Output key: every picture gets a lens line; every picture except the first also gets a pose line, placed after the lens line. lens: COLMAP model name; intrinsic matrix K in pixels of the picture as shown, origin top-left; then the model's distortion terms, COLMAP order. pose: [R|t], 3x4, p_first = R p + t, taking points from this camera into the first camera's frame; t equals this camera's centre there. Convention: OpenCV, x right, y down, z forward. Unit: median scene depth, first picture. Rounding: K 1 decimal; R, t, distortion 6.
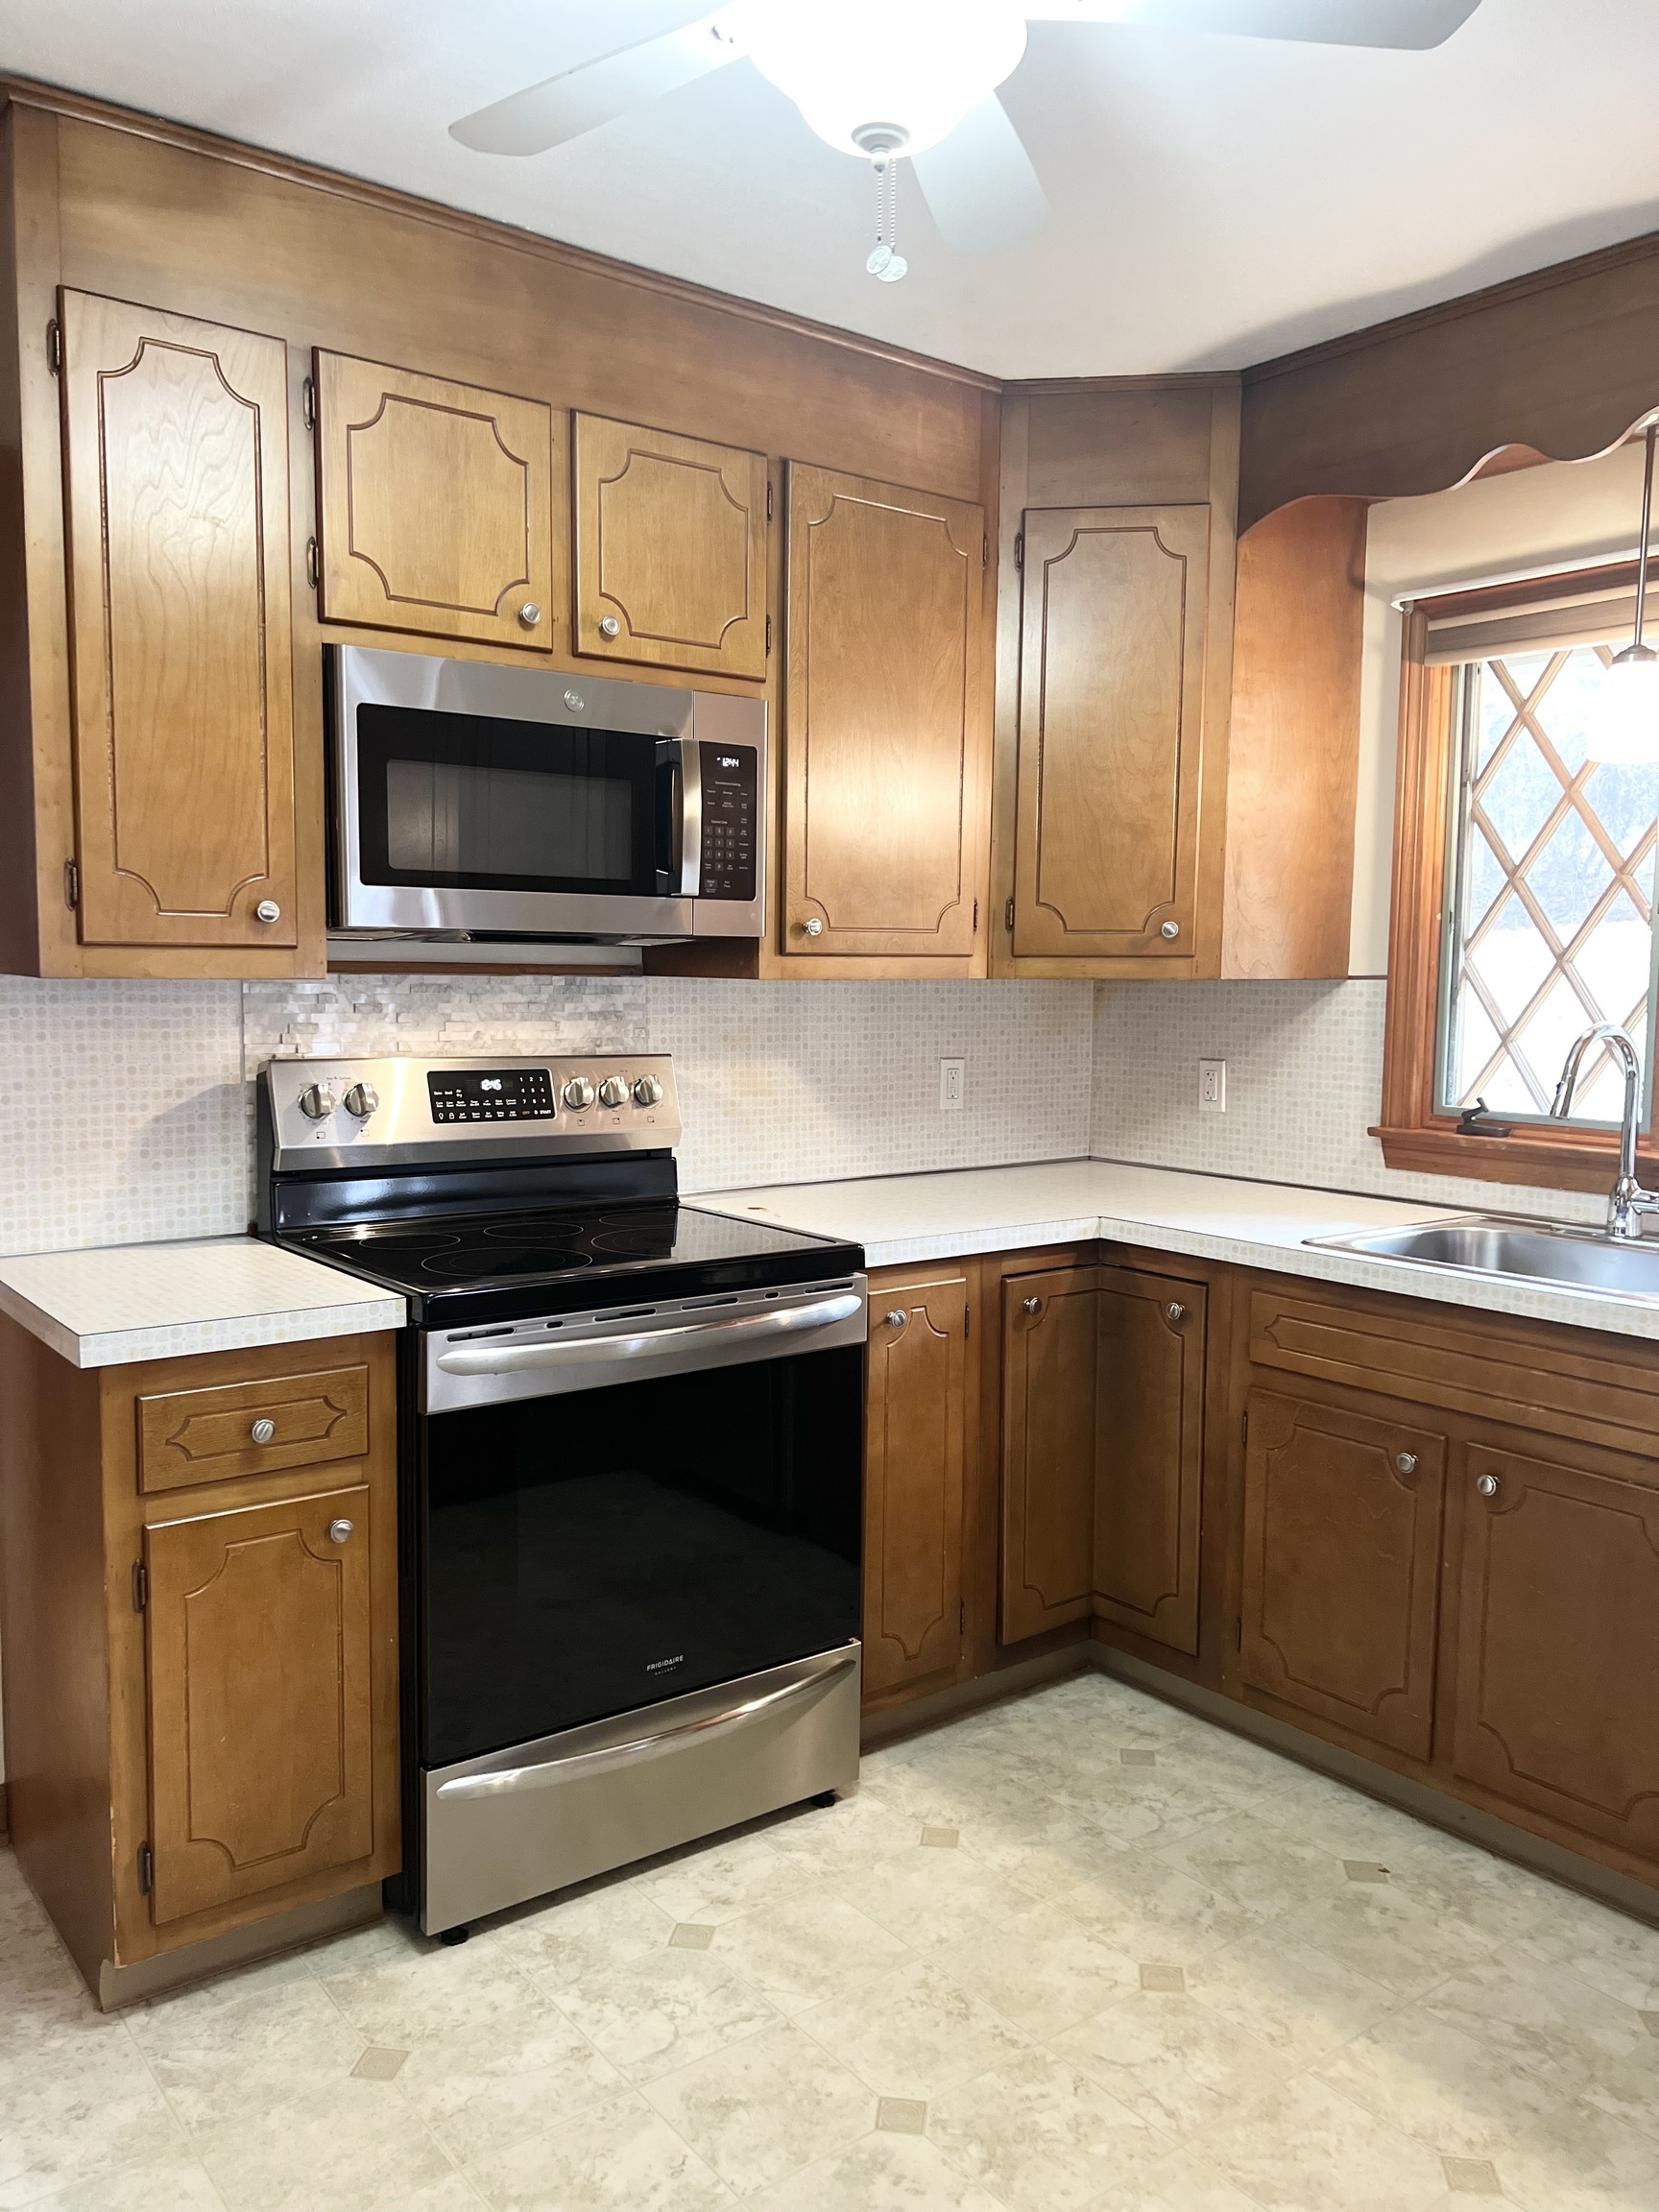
lens RADIAL K [[1665.5, 0, 817.6], [0, 1665.5, 1109.3], [0, 0, 1]] dist [0.054087, -0.051566]
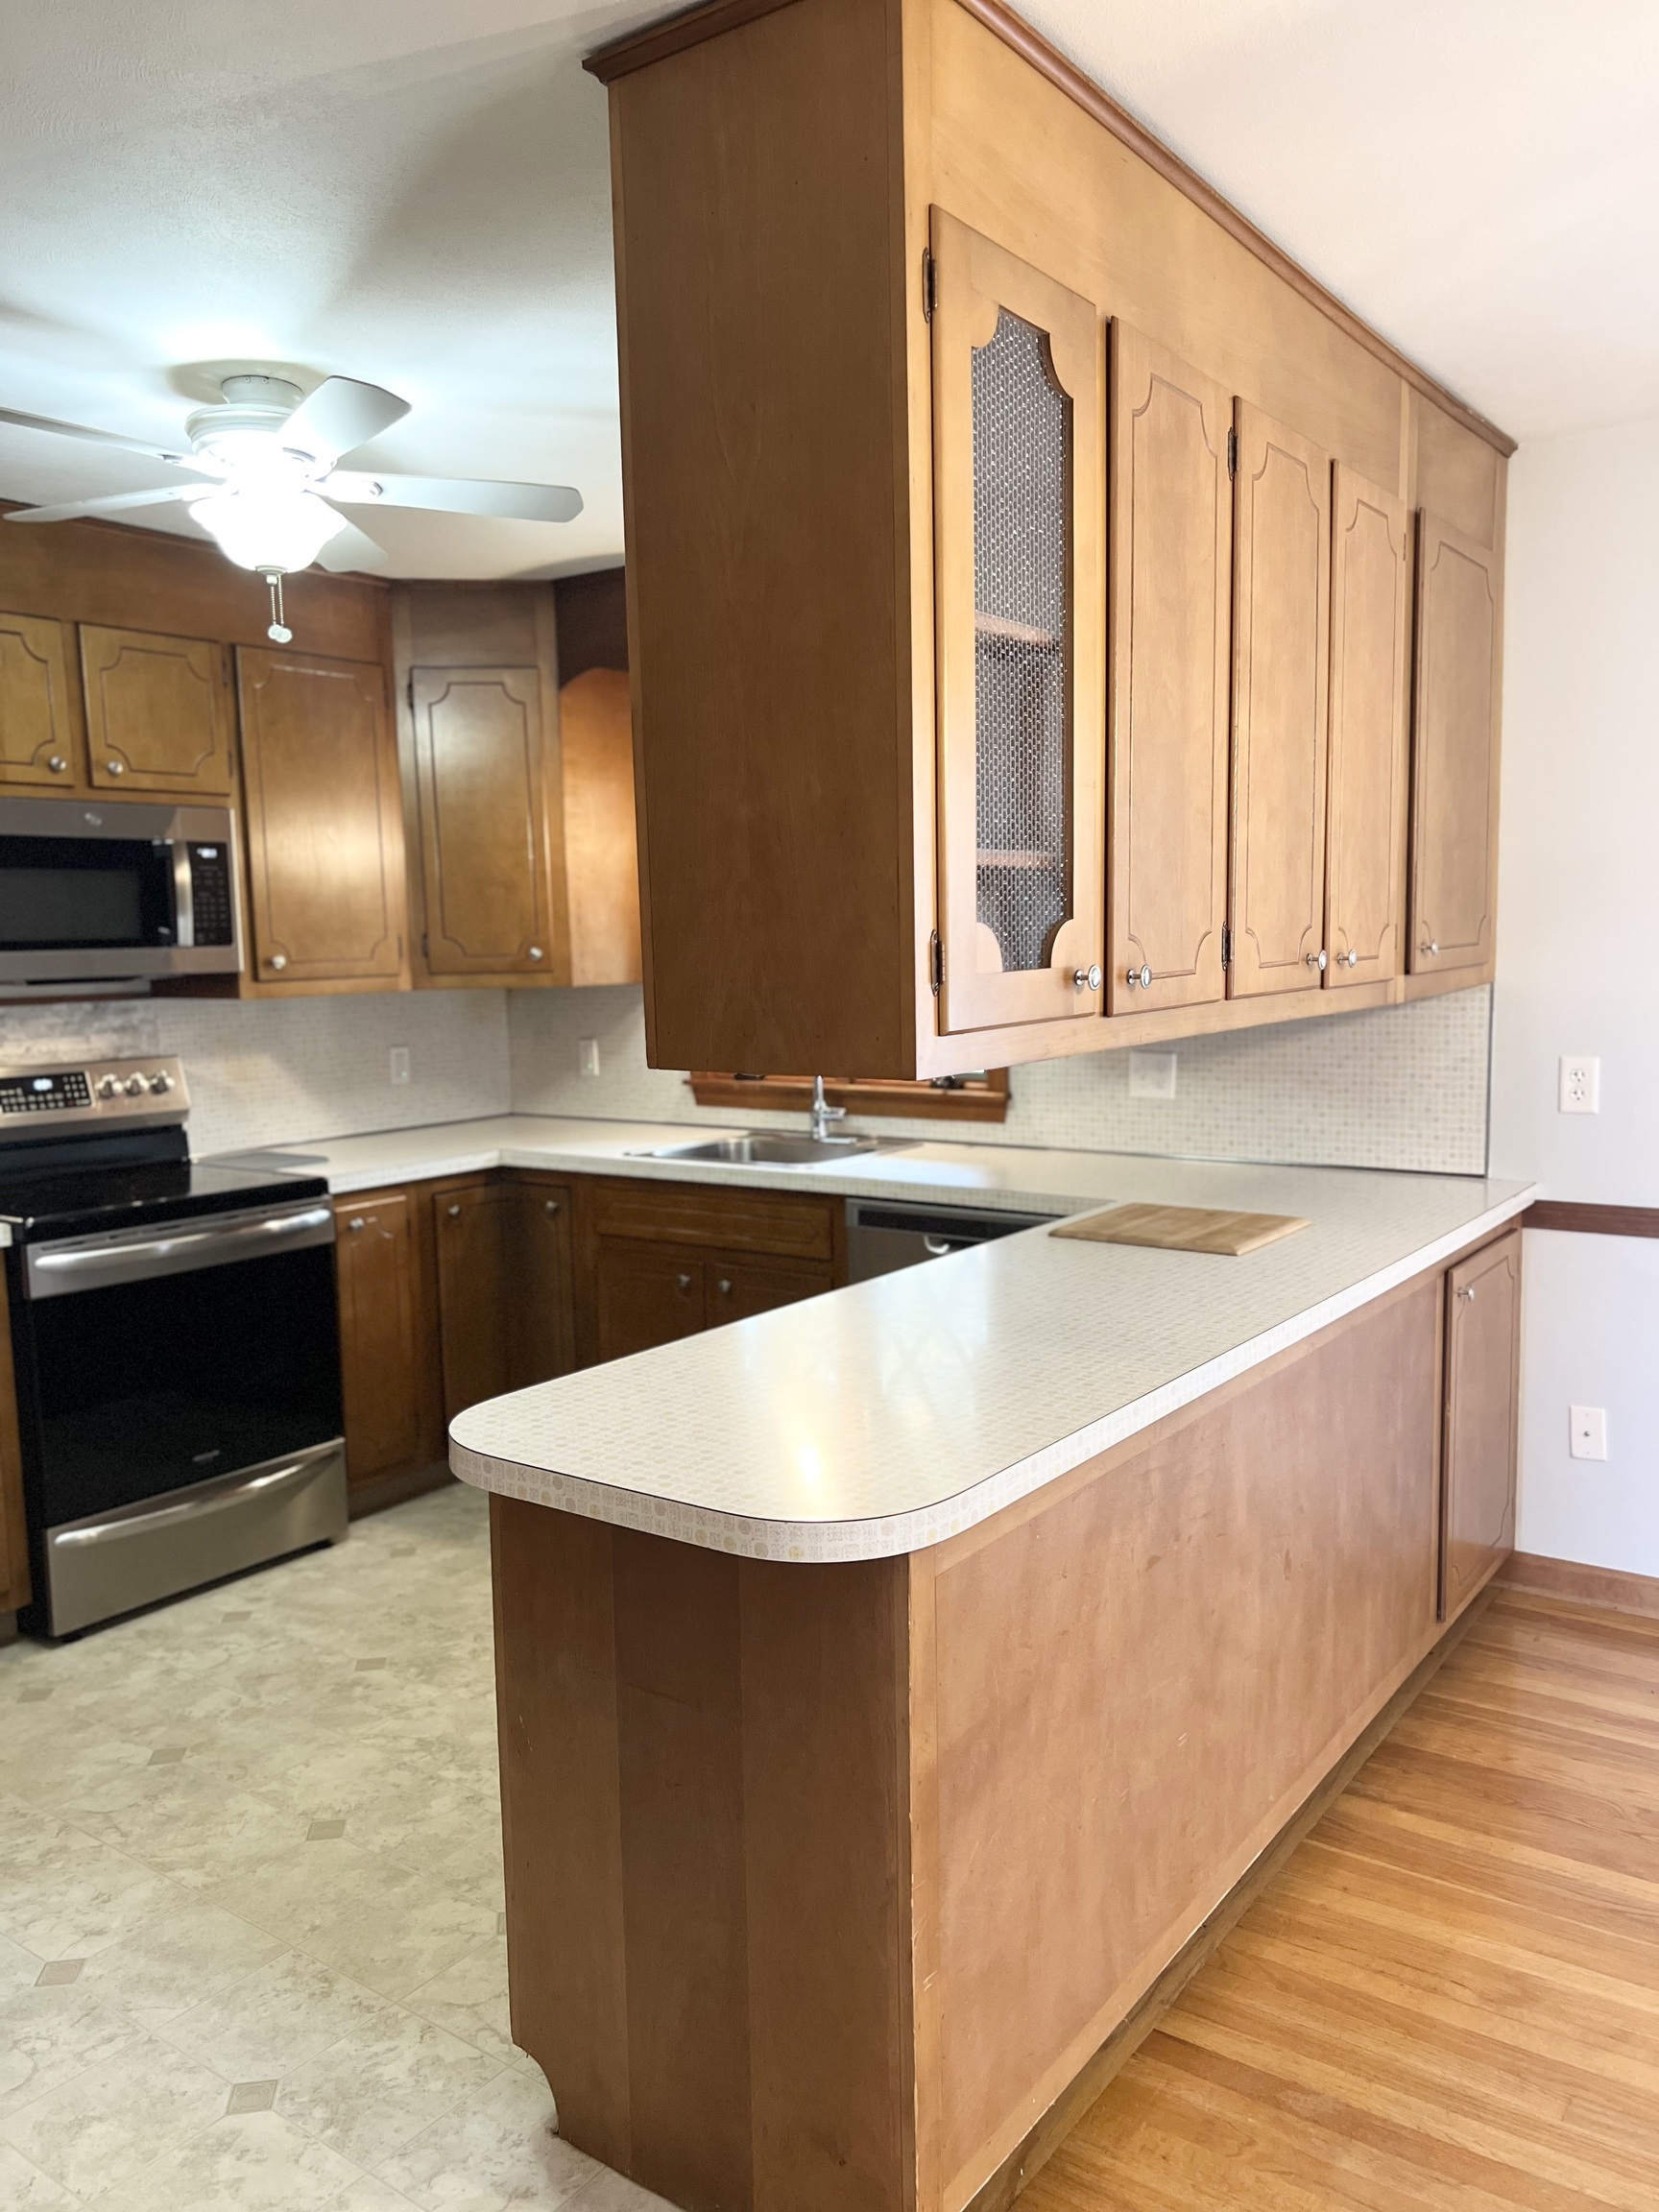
lens RADIAL K [[1665.5, 0, 814.2], [0, 1665.5, 1125.5], [0, 0, 1]] dist [0.054087, -0.051566]
pose [[0.958406, -0.066009, 0.277671, 0.030864], [0.058561, 0.997669, 0.035043, 0.008225], [-0.279336, -0.017324, 0.960037, -0.546390]]
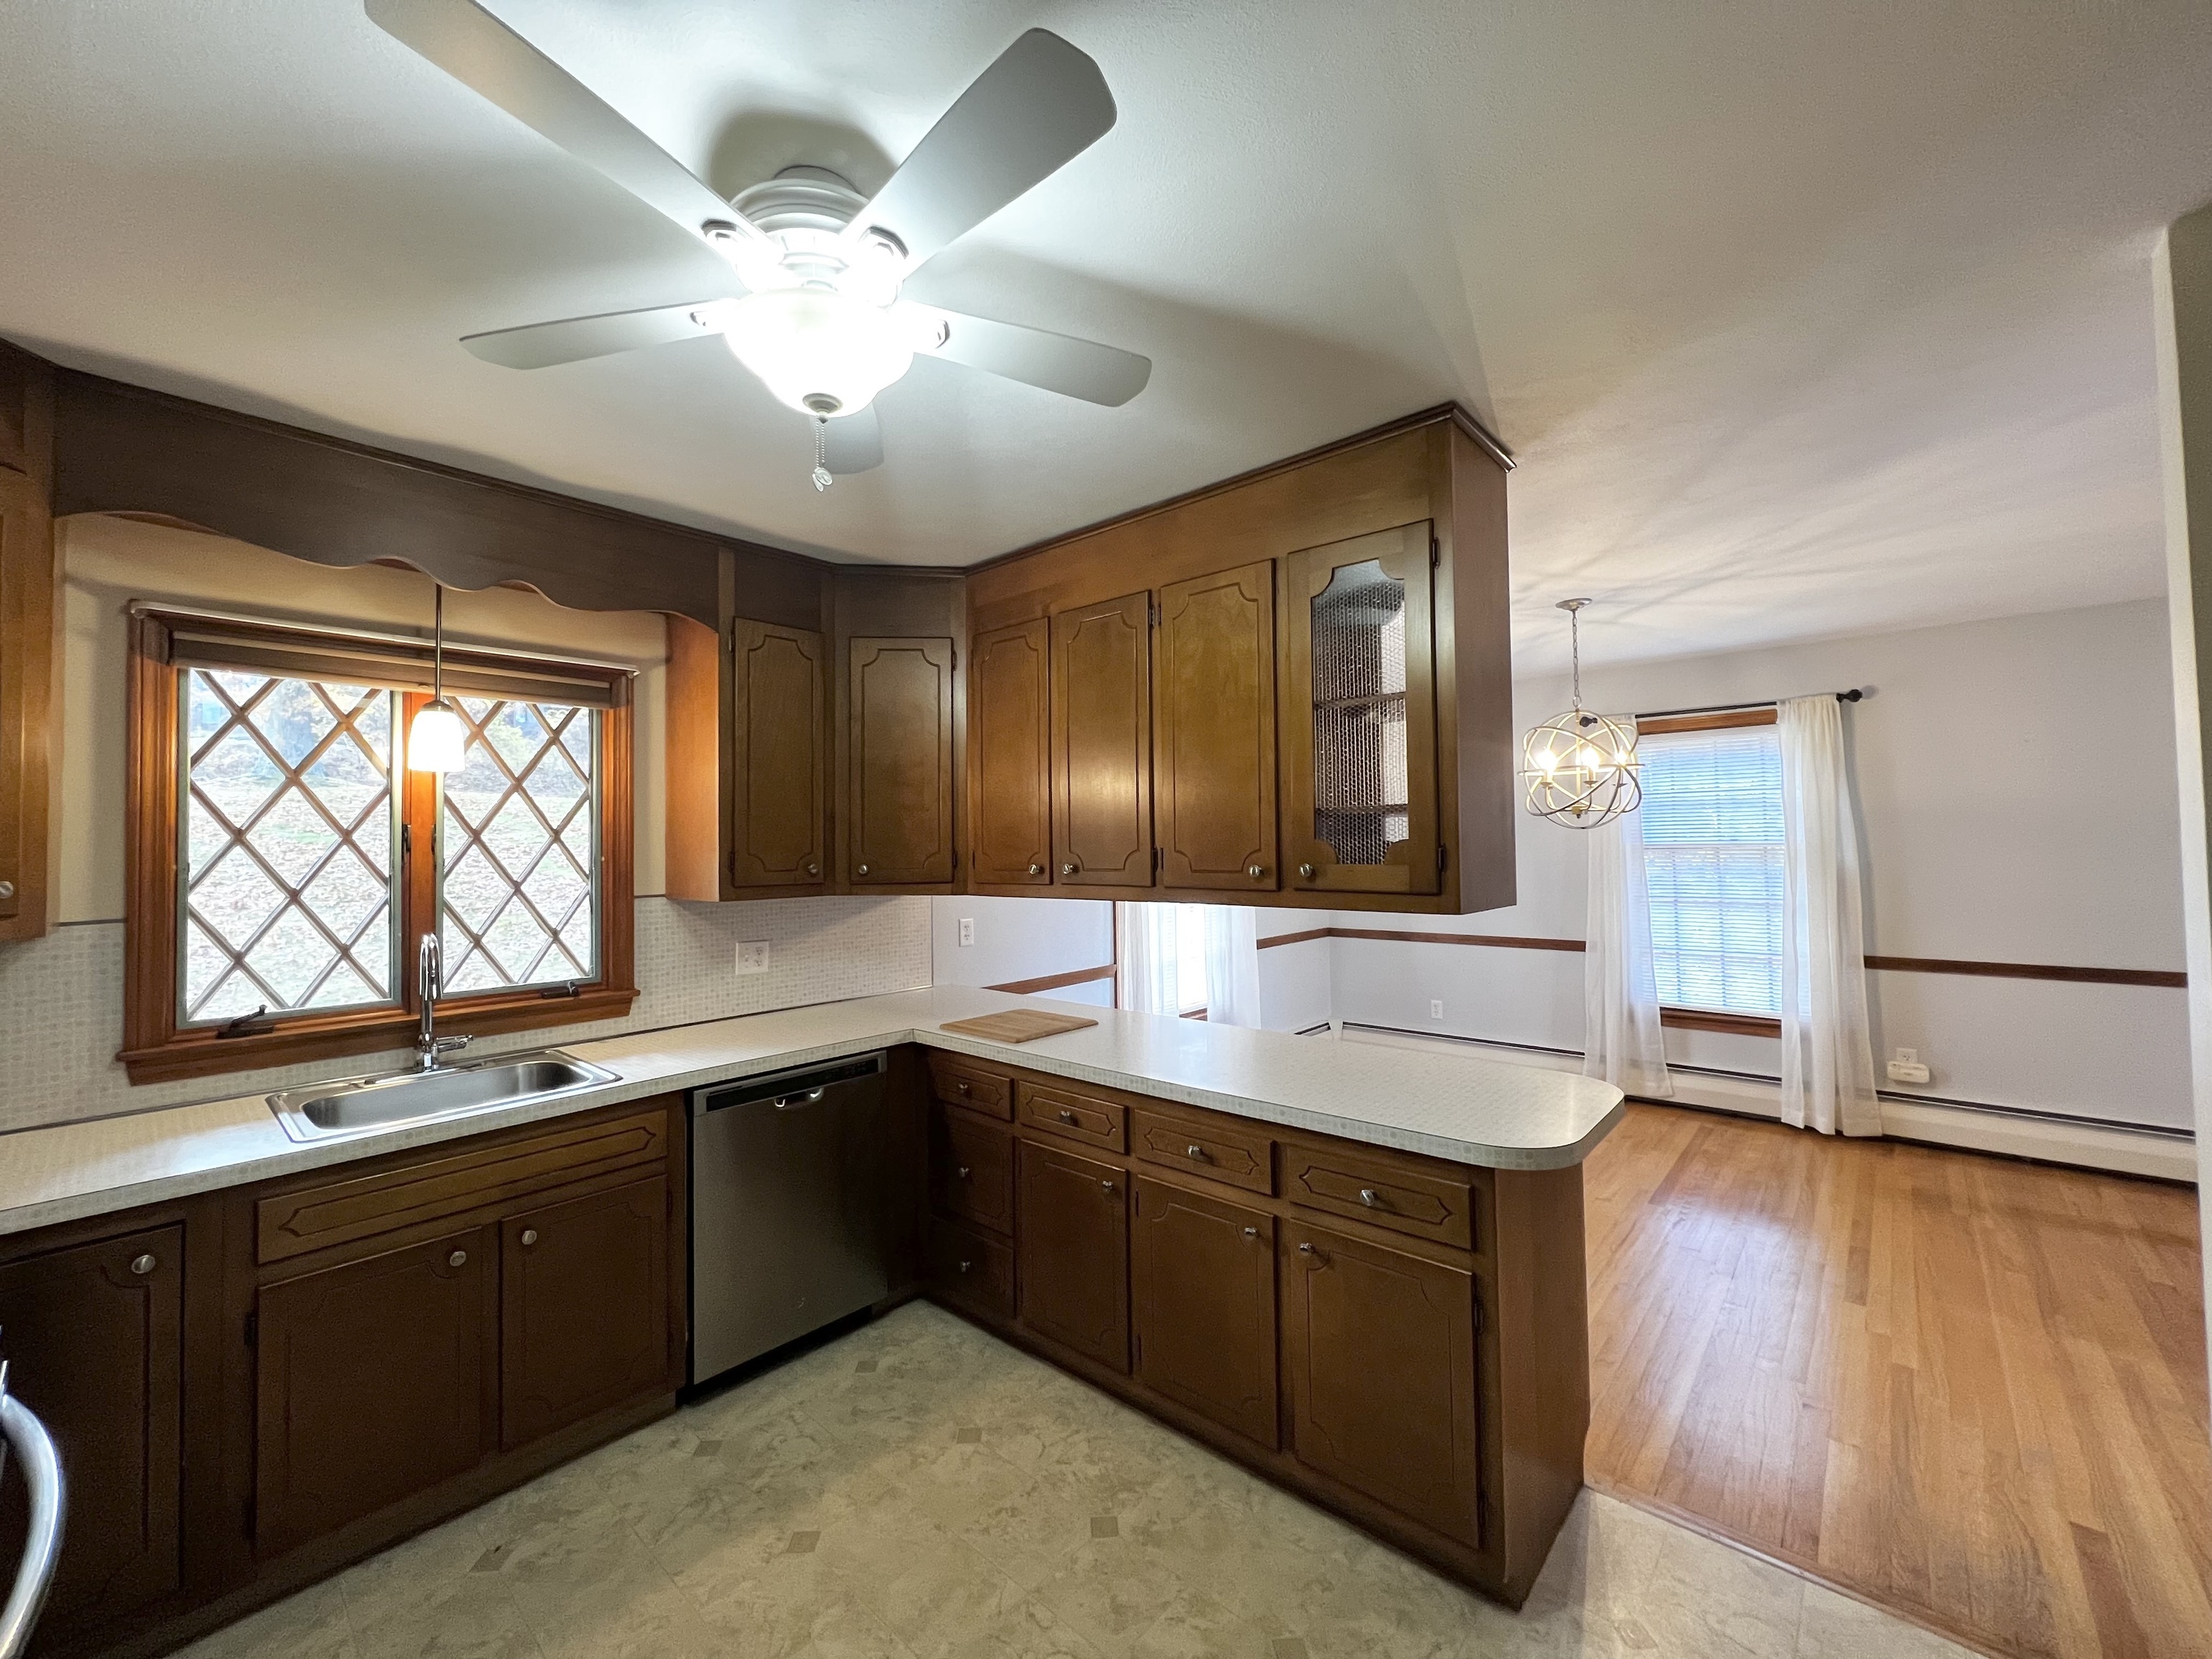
lens RADIAL K [[887.2, 0, 1104.3], [0, 887.2, 822.5], [0, 0, 1]] dist [-0.003298, 0.000712]
pose [[-0.188948, 0.018195, 0.981819, -0.451032], [0.101904, 0.994794, 0.001175, -0.091449], [-0.976685, 0.100273, -0.189818, 0.532493]]
